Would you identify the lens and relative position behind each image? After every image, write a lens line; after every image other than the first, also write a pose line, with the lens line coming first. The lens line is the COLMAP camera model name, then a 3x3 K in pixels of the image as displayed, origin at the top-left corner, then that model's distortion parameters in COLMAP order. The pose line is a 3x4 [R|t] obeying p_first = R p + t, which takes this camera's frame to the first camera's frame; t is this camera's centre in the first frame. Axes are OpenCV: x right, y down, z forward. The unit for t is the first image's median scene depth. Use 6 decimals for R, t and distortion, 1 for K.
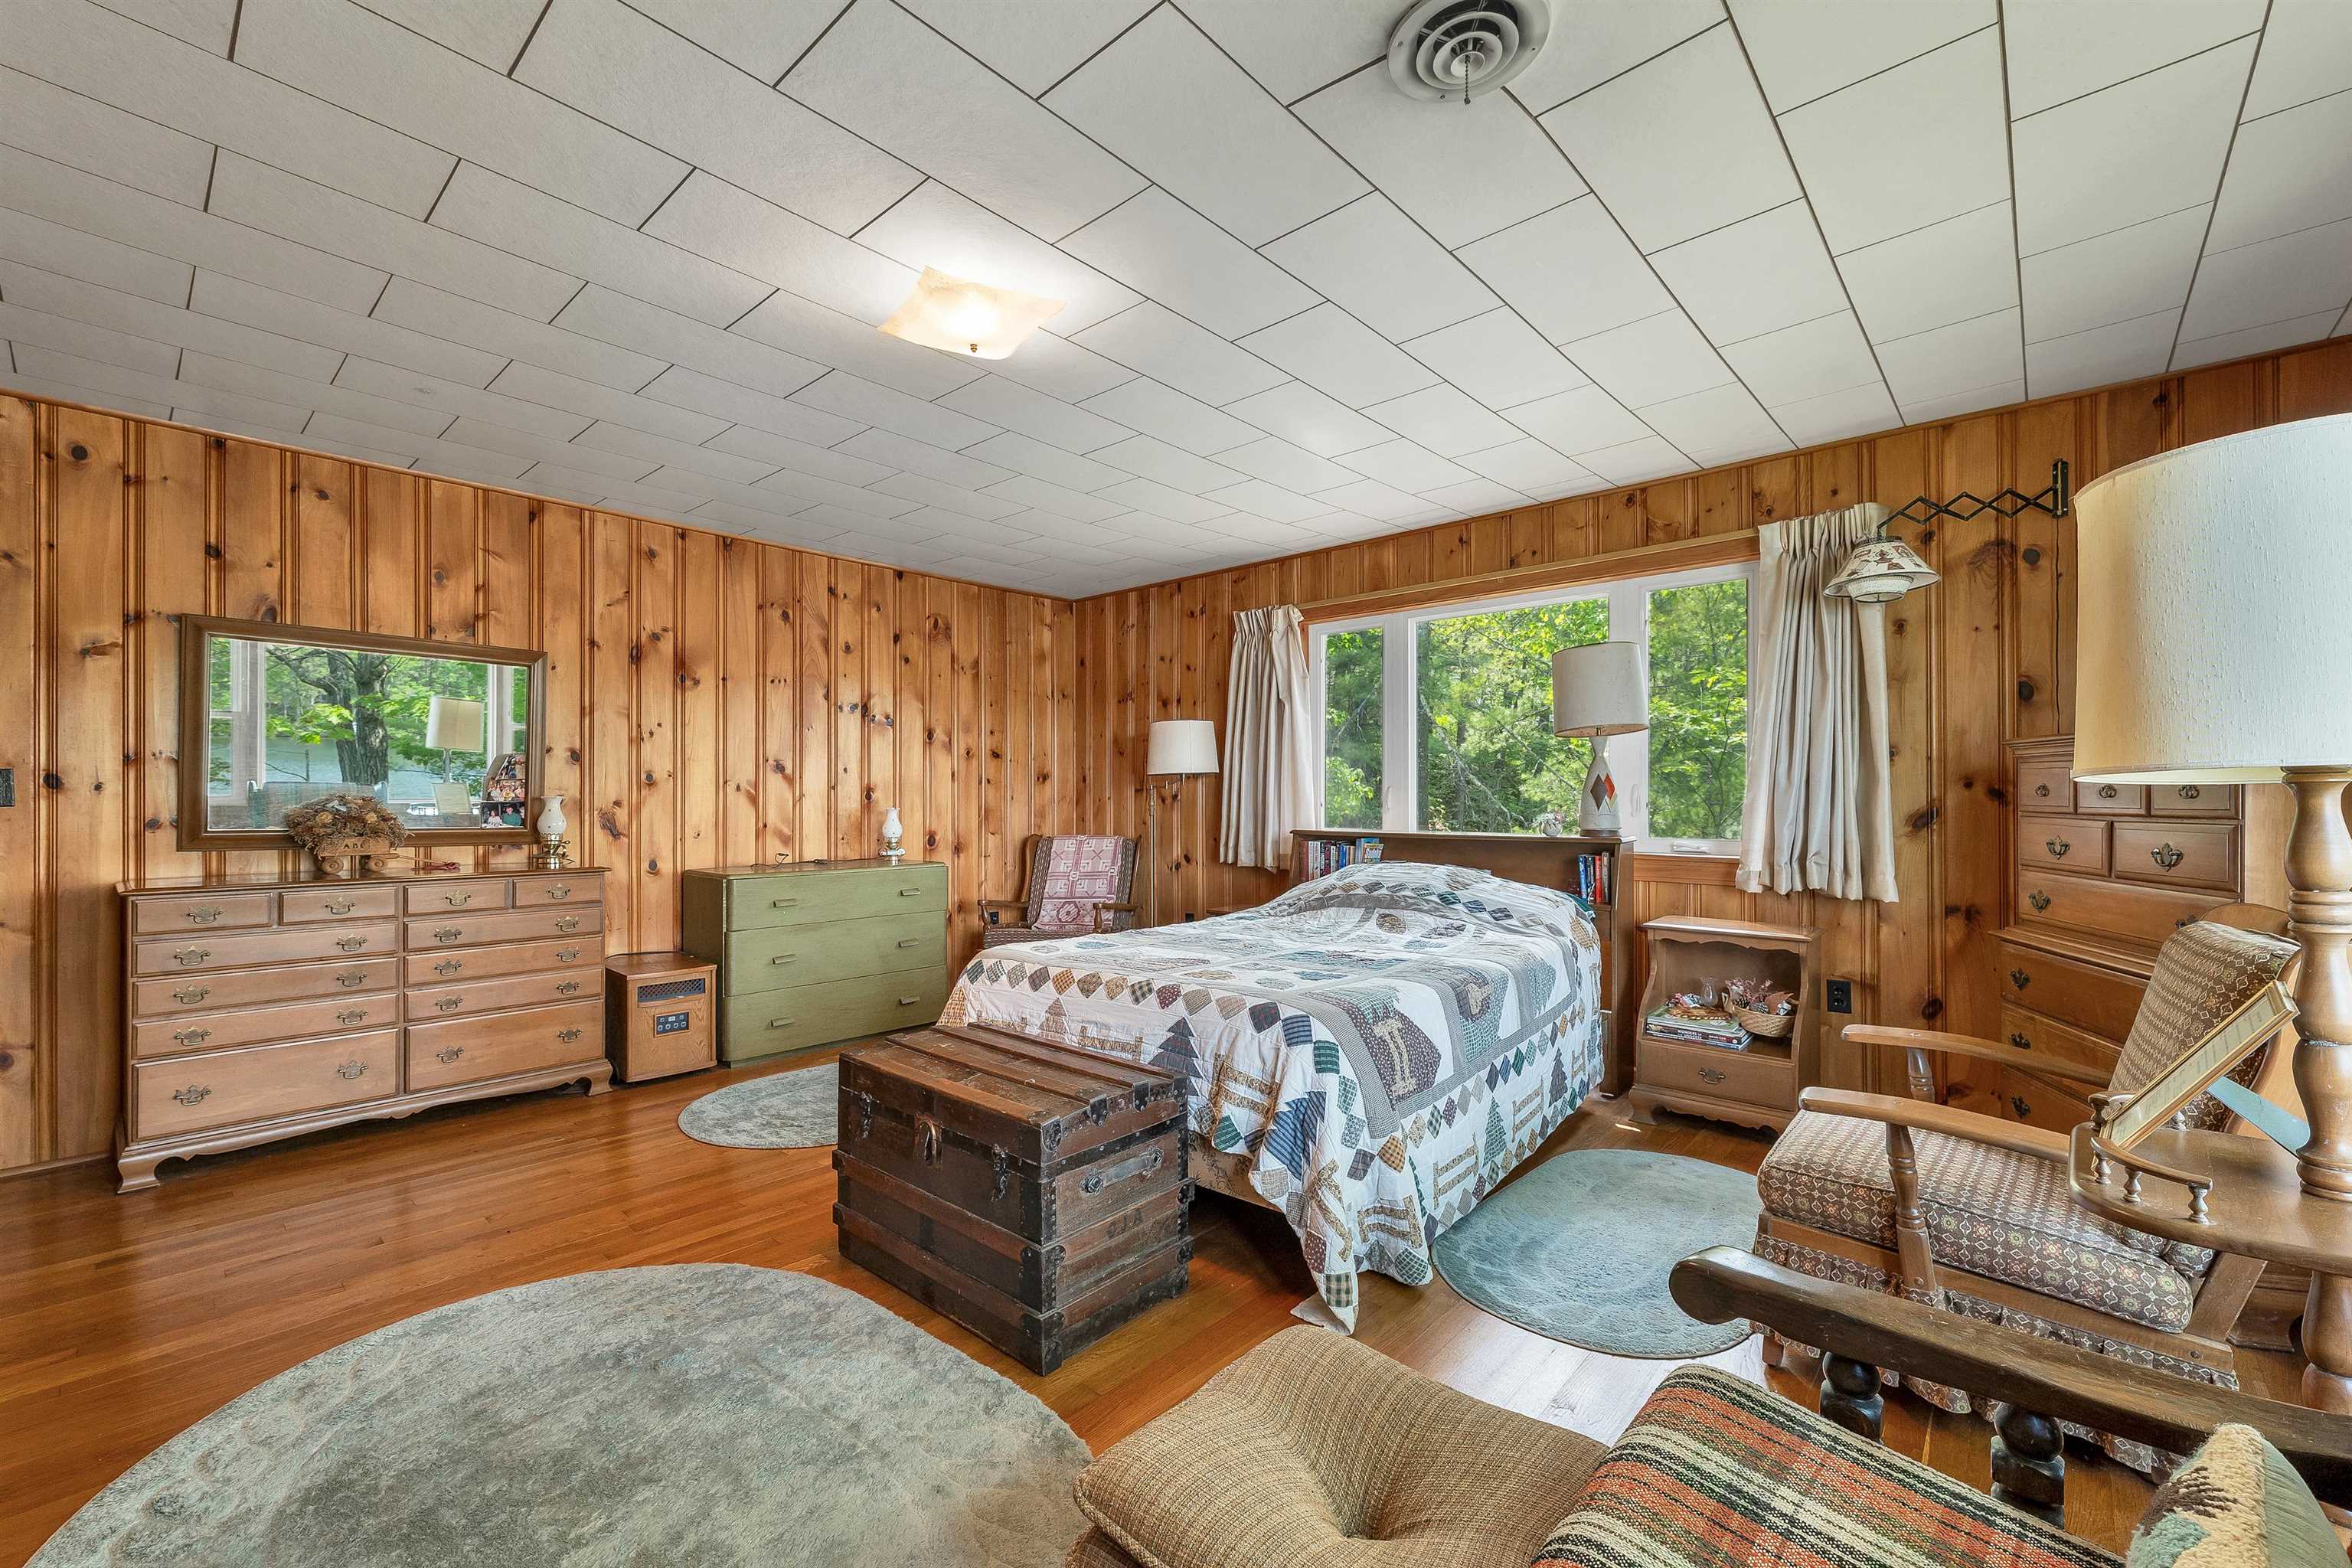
lens RADIAL K [[972.2, 0, 1193.0], [0, 972.2, 786.0], [0, 0, 1]] dist [0.000241, 0.000229]
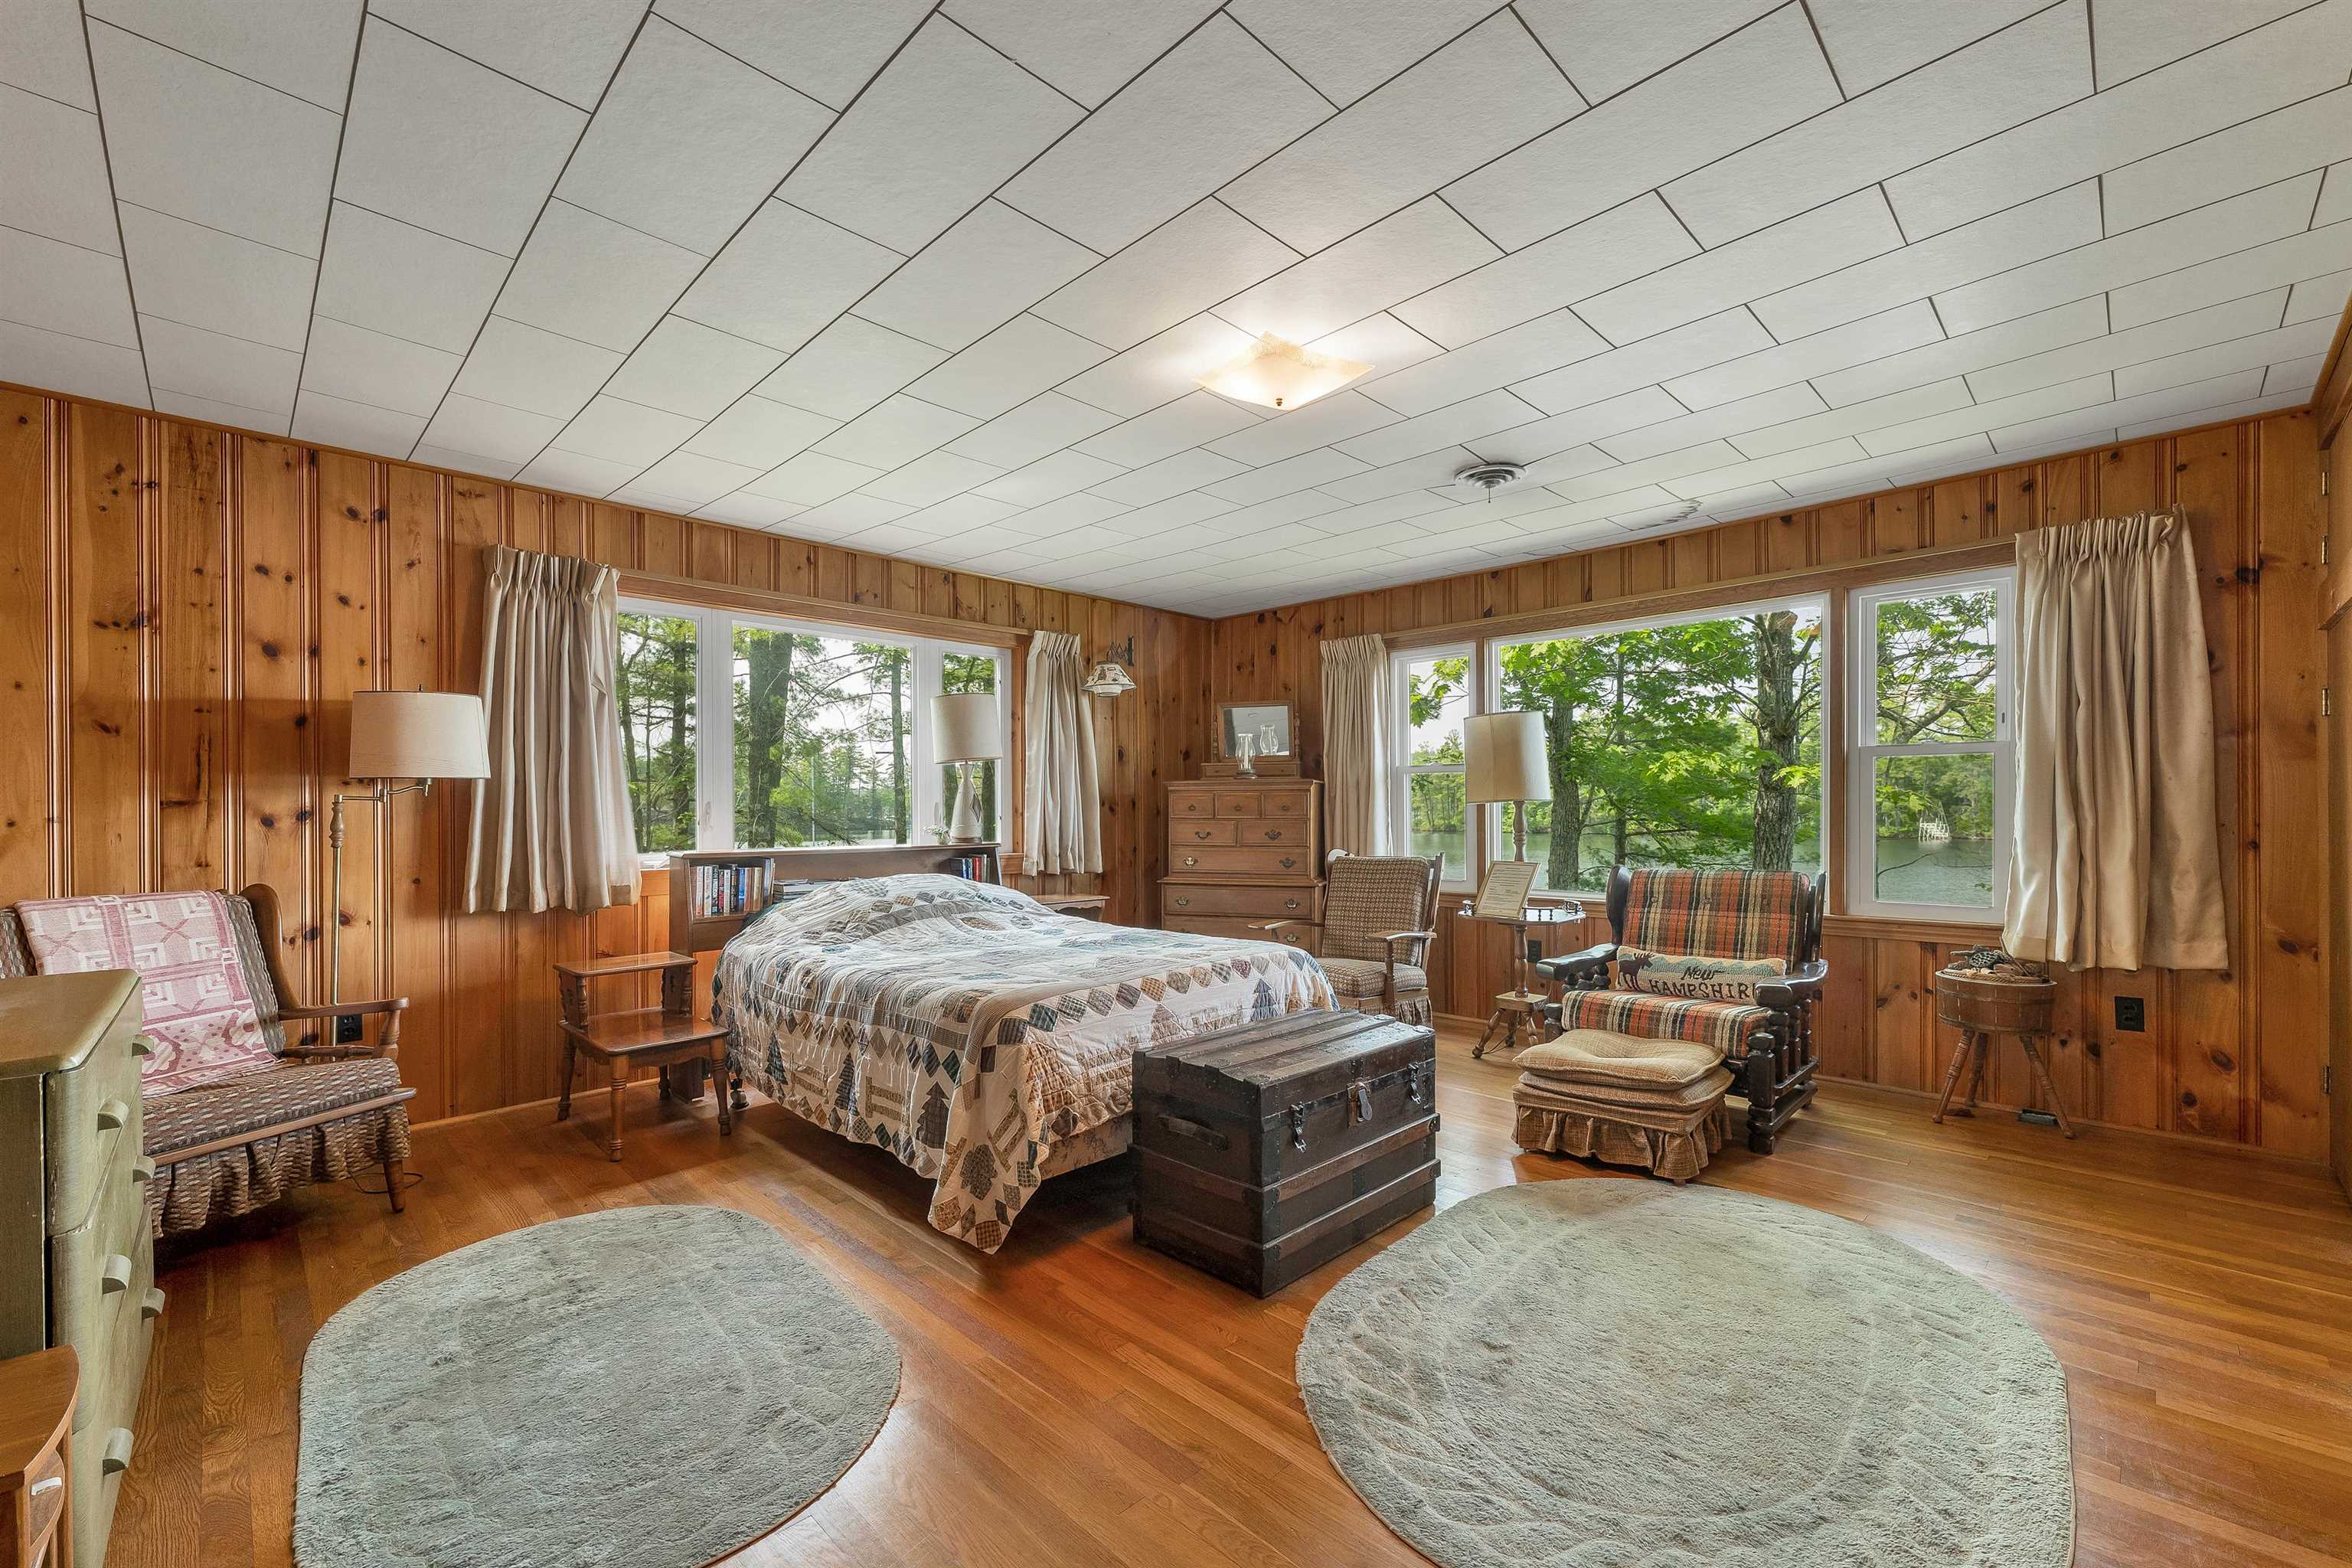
lens RADIAL K [[972.2, 0, 1140.3], [0, 972.2, 814.4], [0, 0, 1]] dist [0.000241, 0.000229]
pose [[0.077738, -0.003382, 0.996968, -0.921219], [-0.004016, 0.999985, 0.003705, 0.008952], [-0.996966, -0.004292, 0.077723, 0.738221]]
